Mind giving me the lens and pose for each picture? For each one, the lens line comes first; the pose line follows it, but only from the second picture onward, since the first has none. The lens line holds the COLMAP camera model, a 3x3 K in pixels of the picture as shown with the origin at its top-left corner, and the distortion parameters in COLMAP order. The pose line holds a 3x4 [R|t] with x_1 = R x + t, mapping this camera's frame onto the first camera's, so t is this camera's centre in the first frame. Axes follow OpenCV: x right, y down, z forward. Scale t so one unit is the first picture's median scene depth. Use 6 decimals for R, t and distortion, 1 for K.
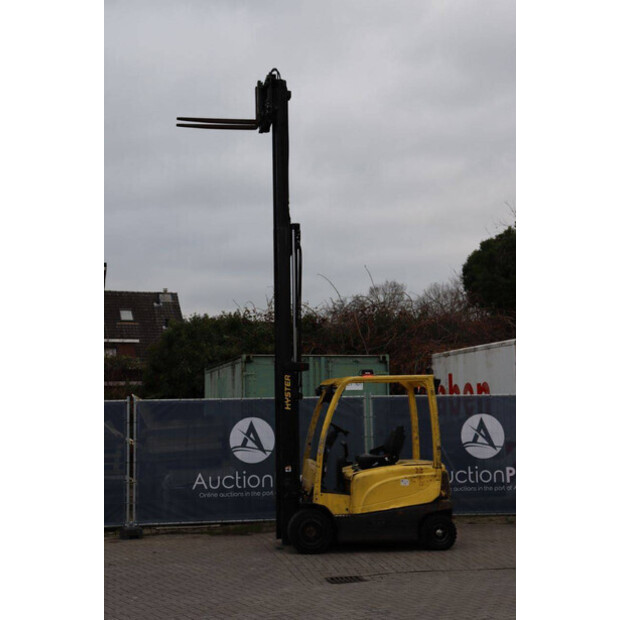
lens RADIAL K [[1039.0, 0, 305.3], [0, 1039.0, 310.1], [0, 0, 1]] dist [0.182841, 0.000000]
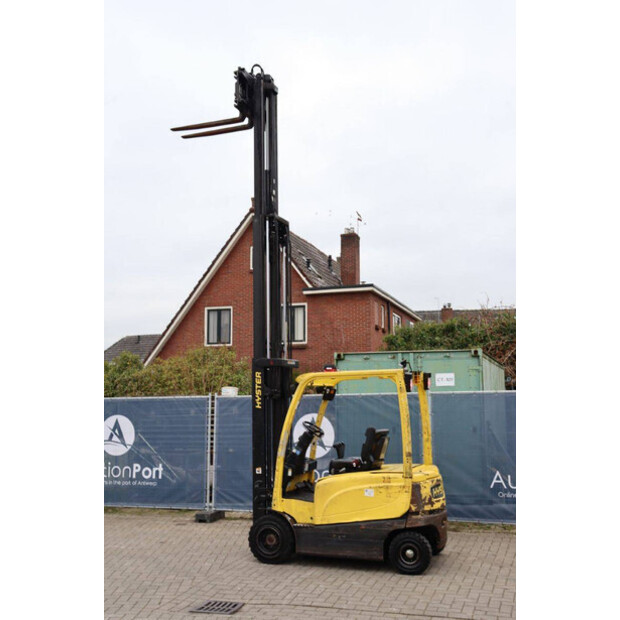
lens RADIAL K [[725.0, 0, 304.6], [0, 725.0, 310.2], [0, 0, 1]] dist [0.003739, 0.000000]
pose [[0.870037, -0.056985, -0.489683, 0.334744], [0.044702, 0.998324, -0.036751, 0.030941], [0.490956, 0.010085, 0.871126, 0.421215]]
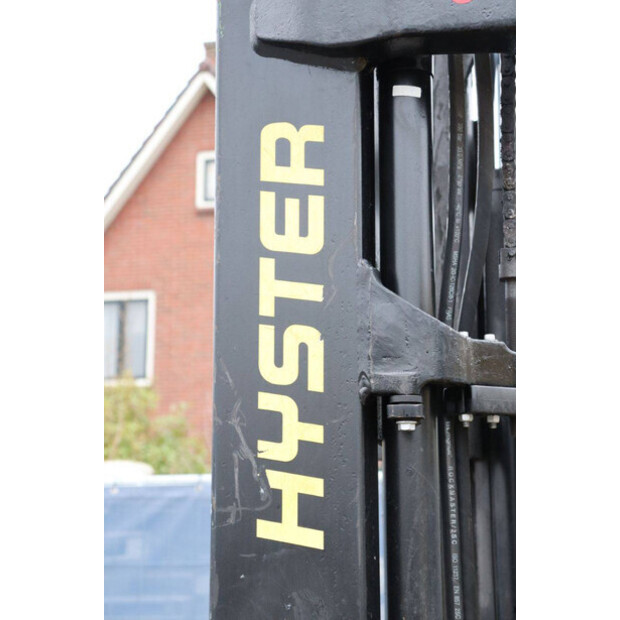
lens RADIAL K [[1249.0, 0, 310.0], [0, 1249.0, 309.5], [0, 0, 1]] dist [0.001453, 0.000000]
pose [[0.878760, -0.067849, -0.472416, 0.028220], [0.032504, 0.996053, -0.082593, 0.081800], [0.476155, 0.057224, 0.877497, 0.877002]]
